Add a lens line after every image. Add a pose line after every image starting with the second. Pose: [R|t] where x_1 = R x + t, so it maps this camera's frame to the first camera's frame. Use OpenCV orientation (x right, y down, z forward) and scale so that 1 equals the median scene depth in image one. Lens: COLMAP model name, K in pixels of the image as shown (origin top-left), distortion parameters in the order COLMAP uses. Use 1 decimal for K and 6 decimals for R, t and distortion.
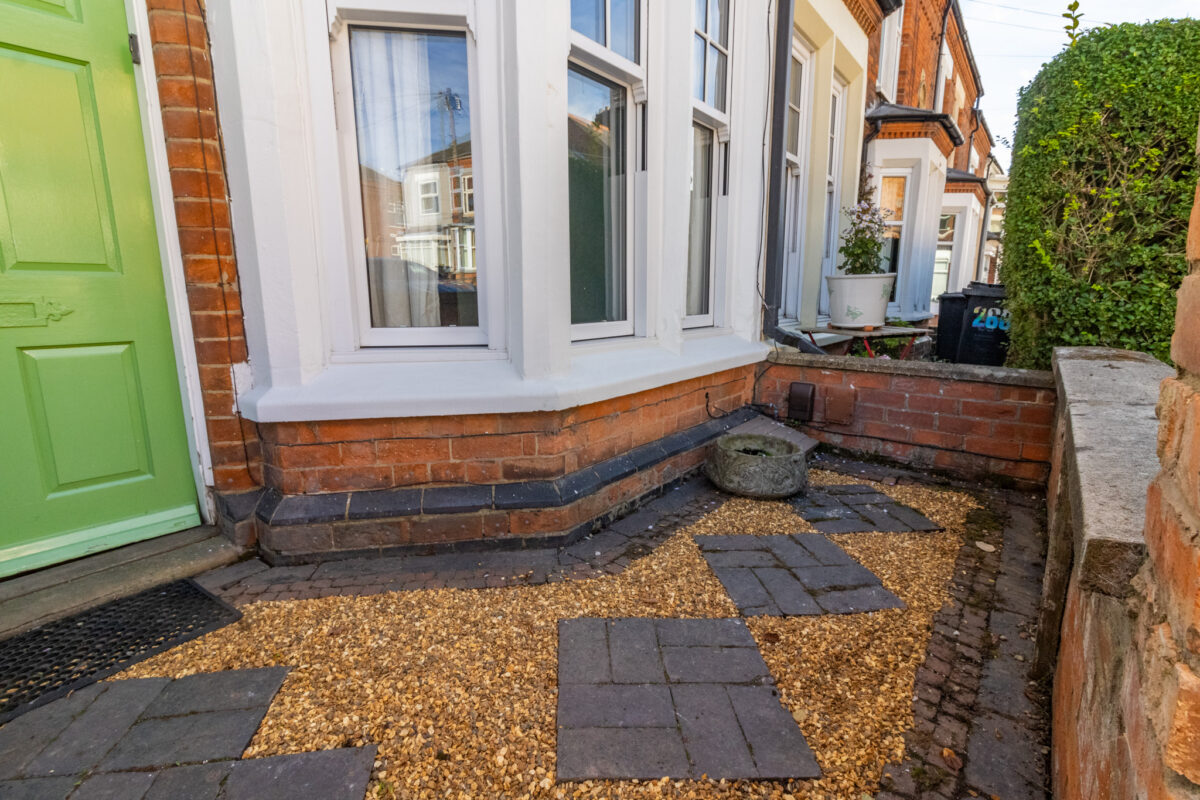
lens RADIAL K [[554.7, 0, 603.0], [0, 554.7, 396.1], [0, 0, 1]] dist [0.004953, 0.000542]
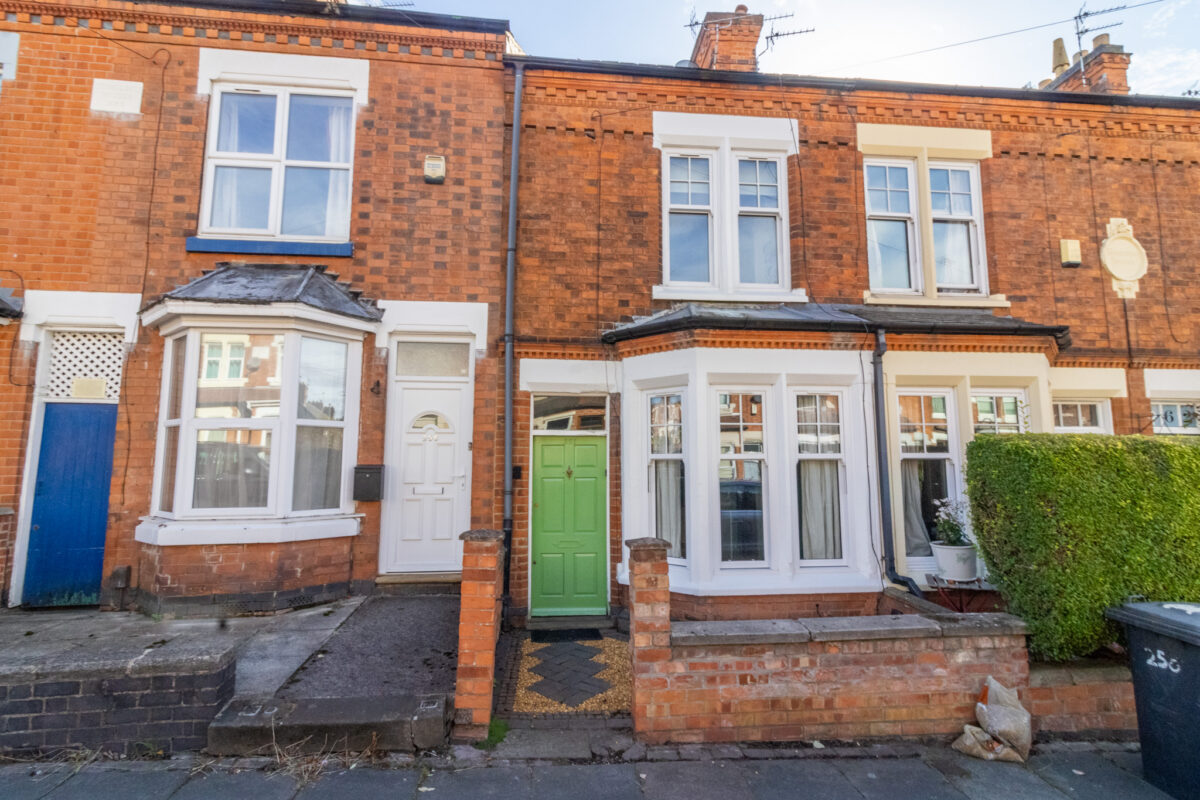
lens RADIAL K [[554.7, 0, 600.0], [0, 554.7, 398.6], [0, 0, 1]] dist [0.004953, 0.000542]
pose [[0.688194, -0.080995, -0.720992, 1.655369], [-0.131402, 0.963401, -0.233651, -0.211130], [0.713528, 0.255537, 0.652364, -1.413592]]
